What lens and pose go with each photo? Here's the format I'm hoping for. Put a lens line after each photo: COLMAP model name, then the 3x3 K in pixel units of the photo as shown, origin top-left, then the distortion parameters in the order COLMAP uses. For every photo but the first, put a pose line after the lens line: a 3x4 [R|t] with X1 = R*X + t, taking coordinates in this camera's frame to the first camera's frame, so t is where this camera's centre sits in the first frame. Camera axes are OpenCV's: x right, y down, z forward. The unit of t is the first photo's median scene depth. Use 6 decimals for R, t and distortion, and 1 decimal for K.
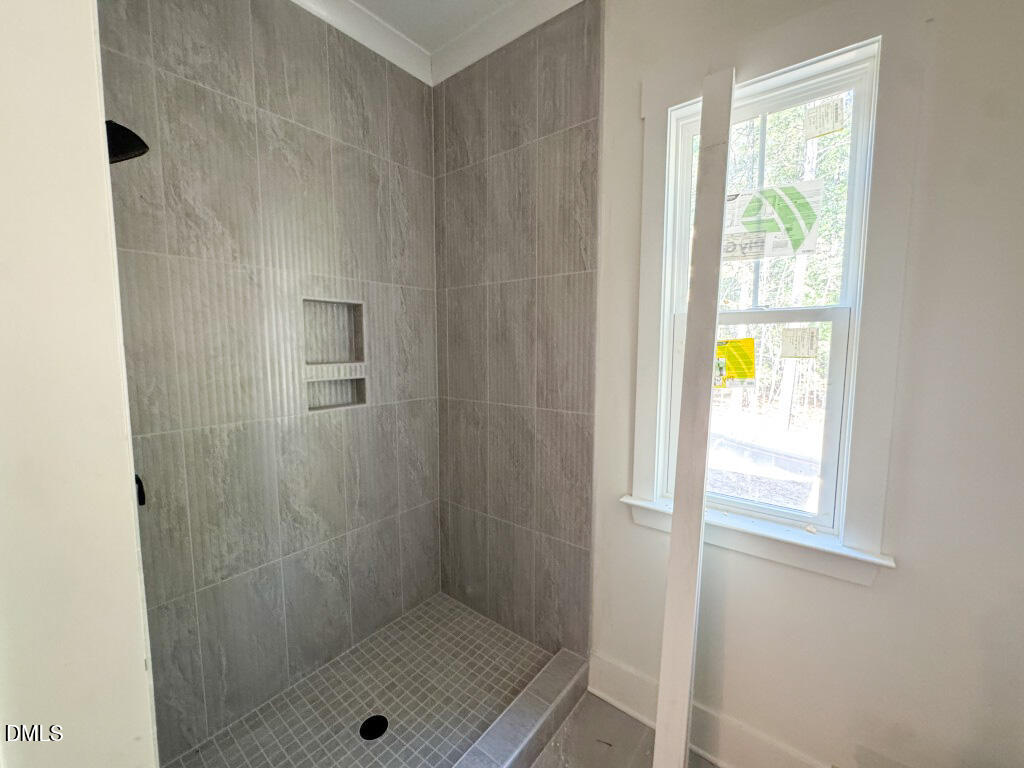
lens RADIAL K [[410.1, 0, 510.9], [0, 410.1, 380.6], [0, 0, 1]] dist [-0.009268, 0.001383]
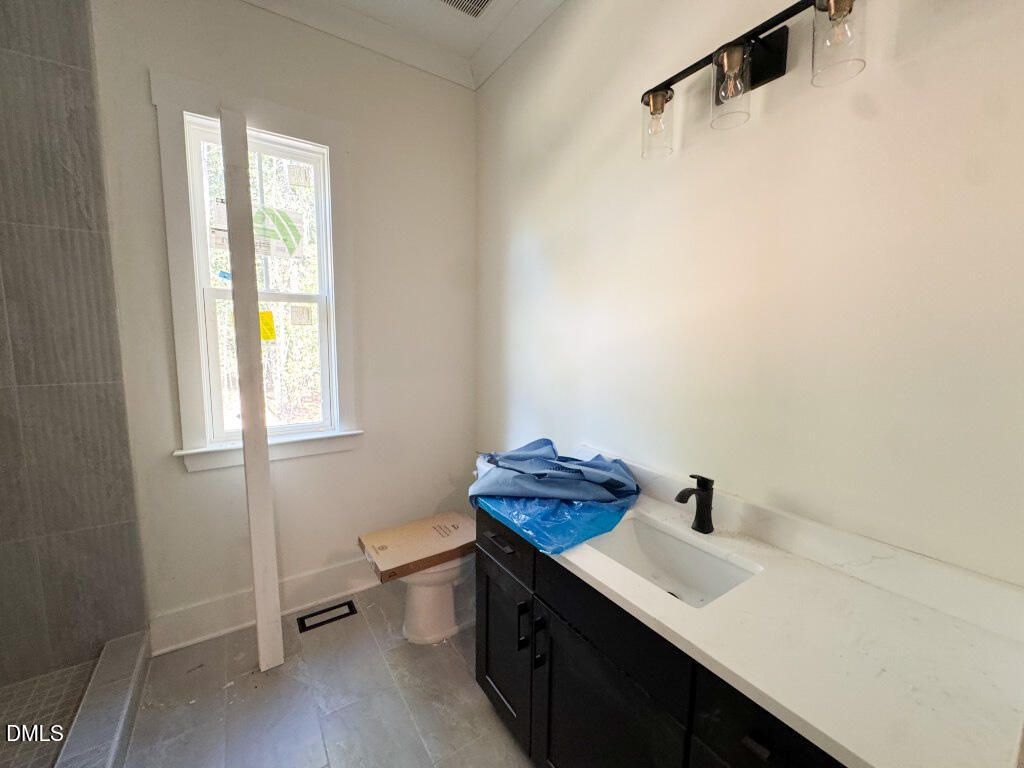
lens RADIAL K [[410.1, 0, 510.4], [0, 410.1, 381.6], [0, 0, 1]] dist [-0.009268, 0.001383]
pose [[0.311773, -0.089587, 0.945924, -0.512430], [0.082775, 0.994321, 0.066888, 0.111799], [-0.946544, 0.057445, 0.317418, -0.225289]]
